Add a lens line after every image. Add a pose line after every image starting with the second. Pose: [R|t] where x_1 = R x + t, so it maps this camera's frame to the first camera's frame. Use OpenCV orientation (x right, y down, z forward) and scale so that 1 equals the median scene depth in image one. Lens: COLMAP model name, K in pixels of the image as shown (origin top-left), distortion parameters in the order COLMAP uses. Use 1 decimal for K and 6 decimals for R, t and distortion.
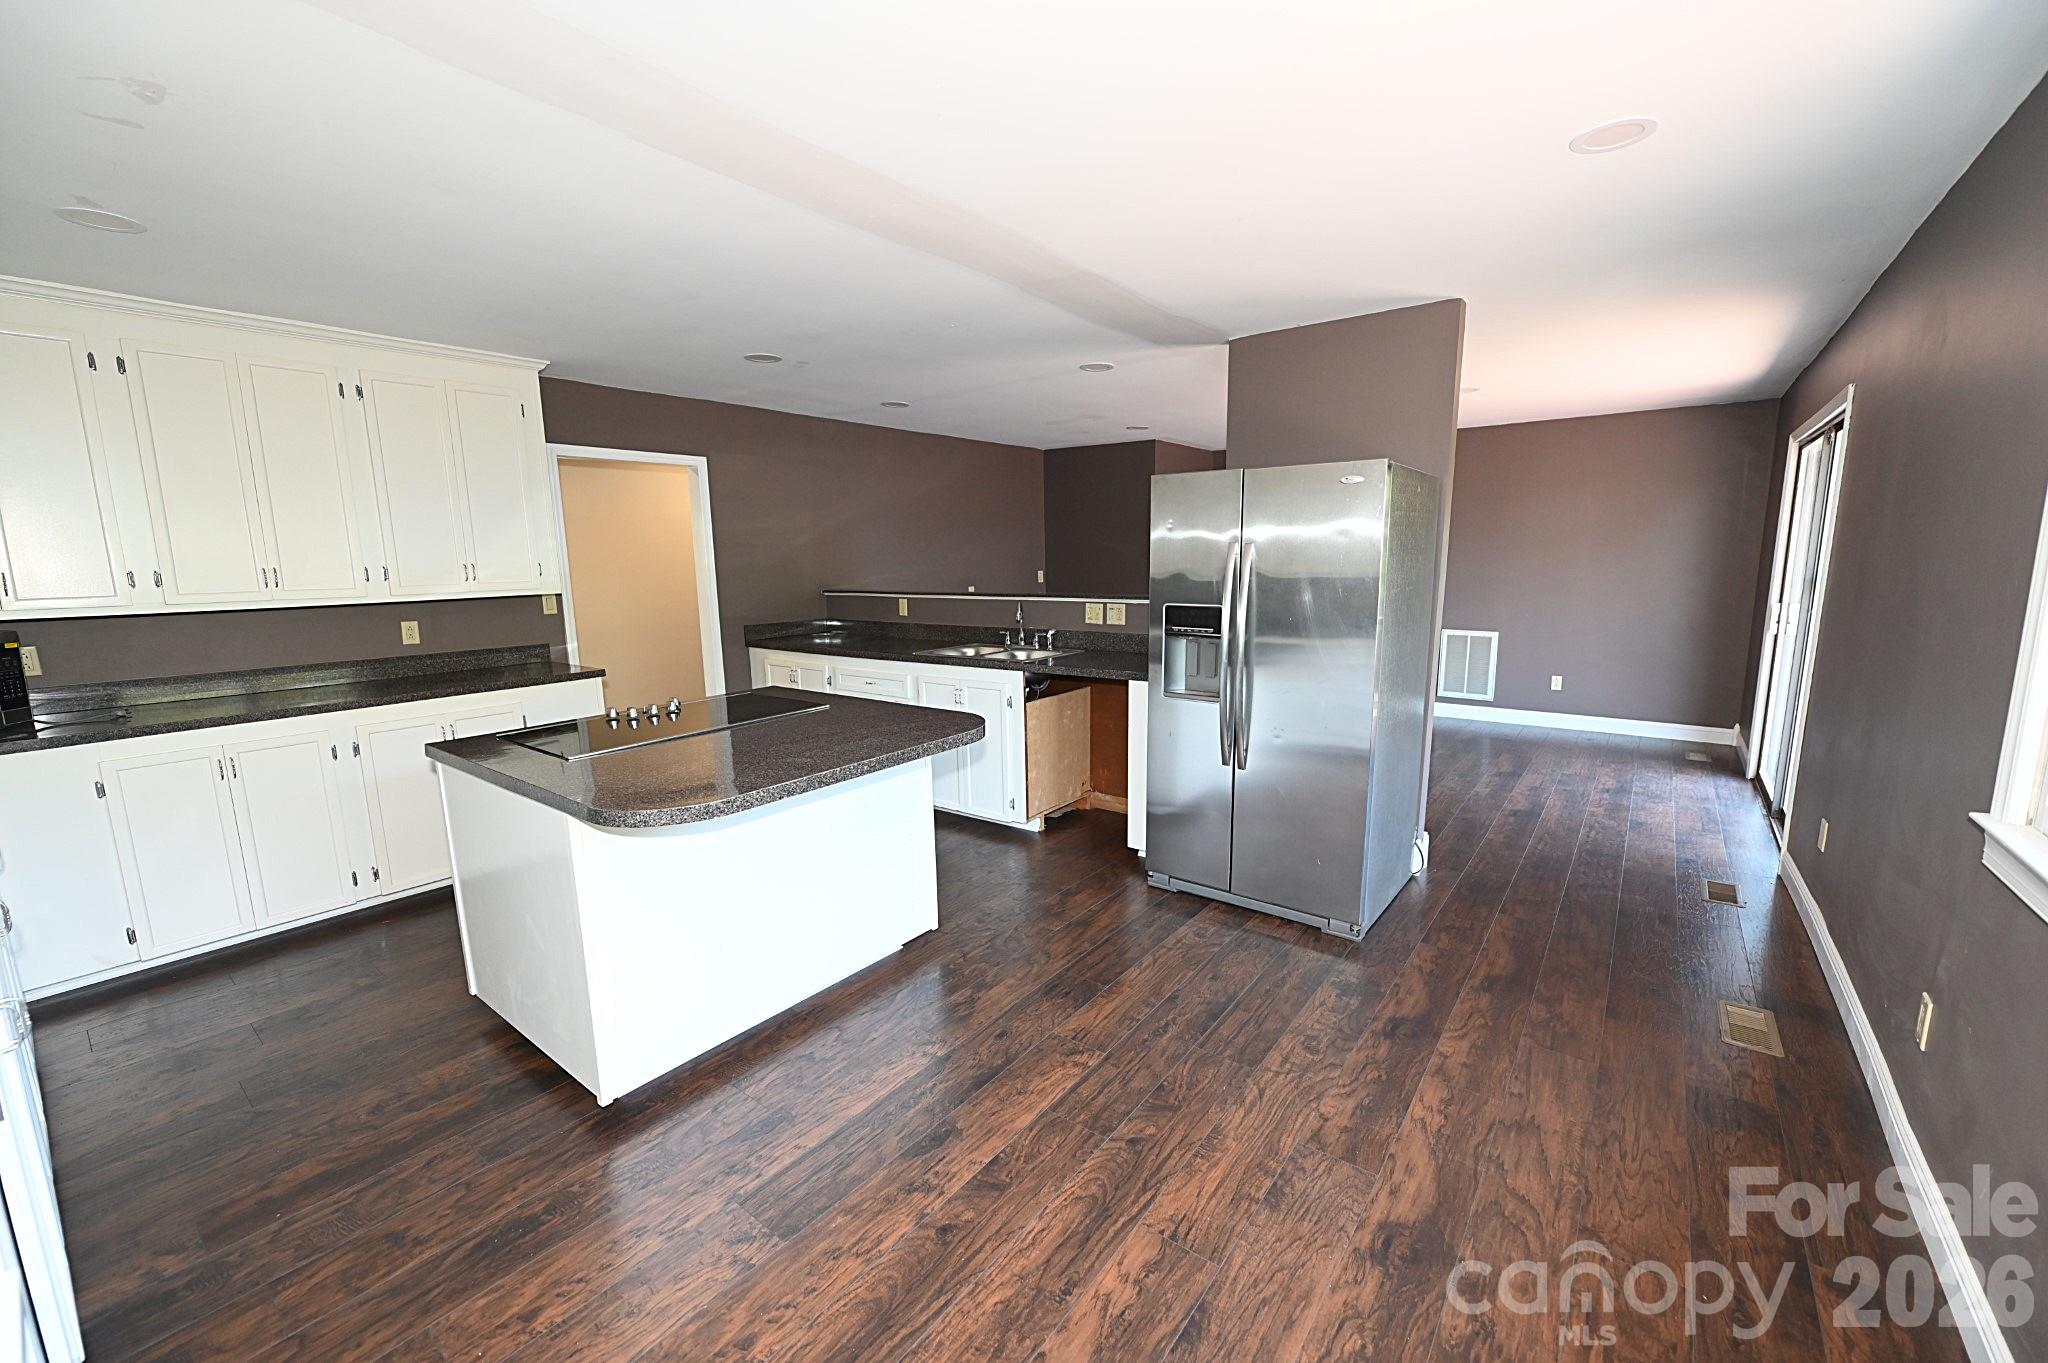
lens RADIAL K [[821.9, 0, 1024.0], [0, 821.9, 681.5], [0, 0, 1]] dist [-0.006559, -0.000388]
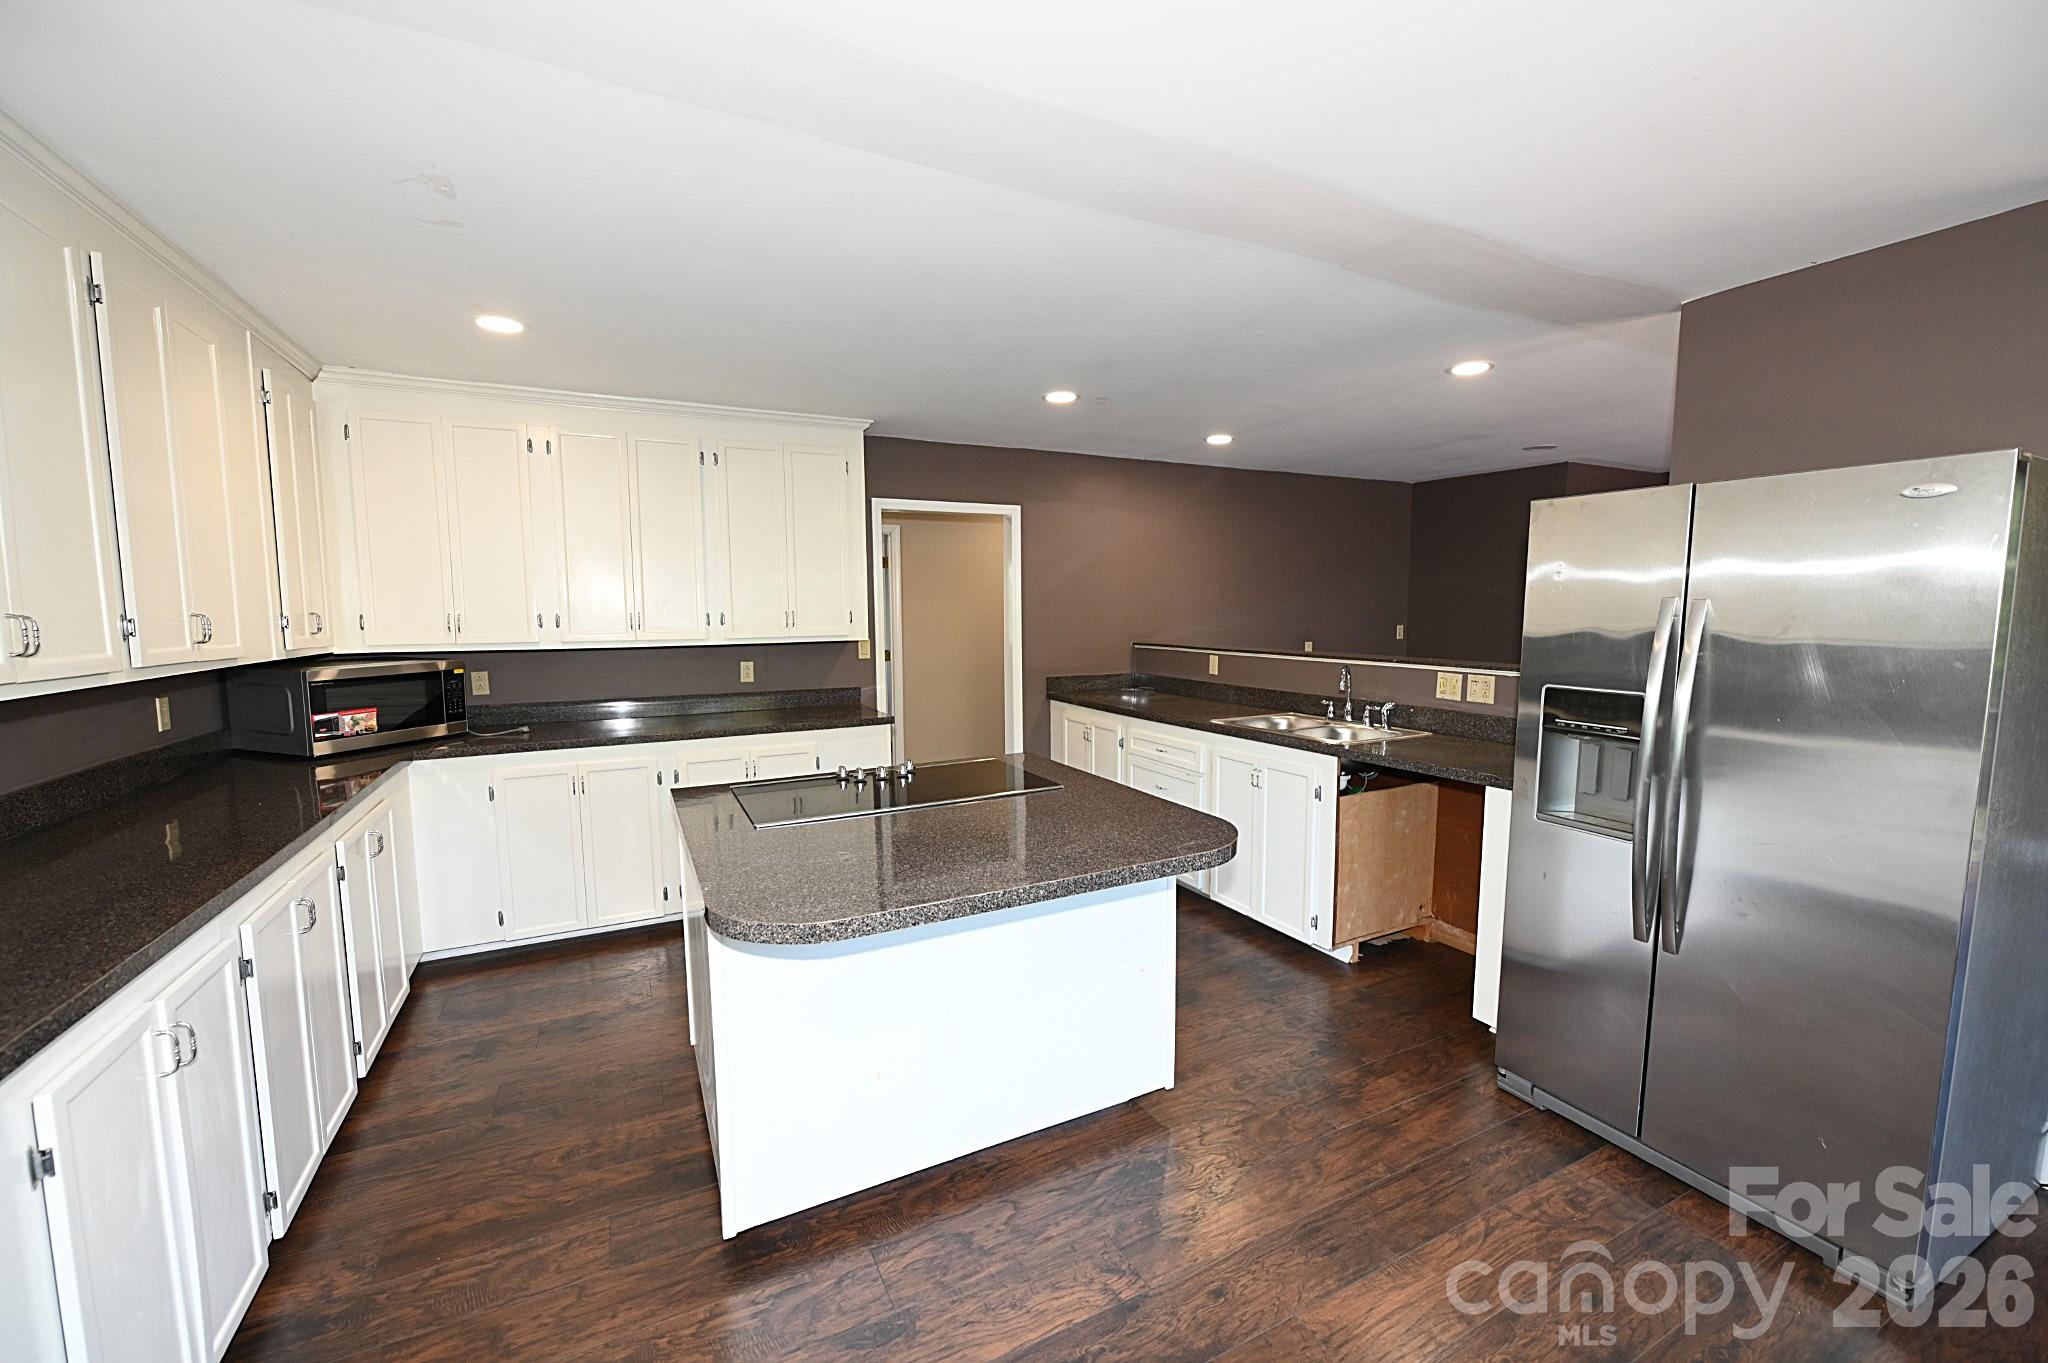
lens RADIAL K [[810.5, 0, 1019.3], [0, 810.5, 684.3], [0, 0, 1]] dist [-0.008778, -0.000505]
pose [[0.900722, 0.052602, -0.431200, 0.064735], [-0.074414, 0.996652, -0.033859, -0.038149], [0.427975, 0.062585, 0.901621, 0.197852]]
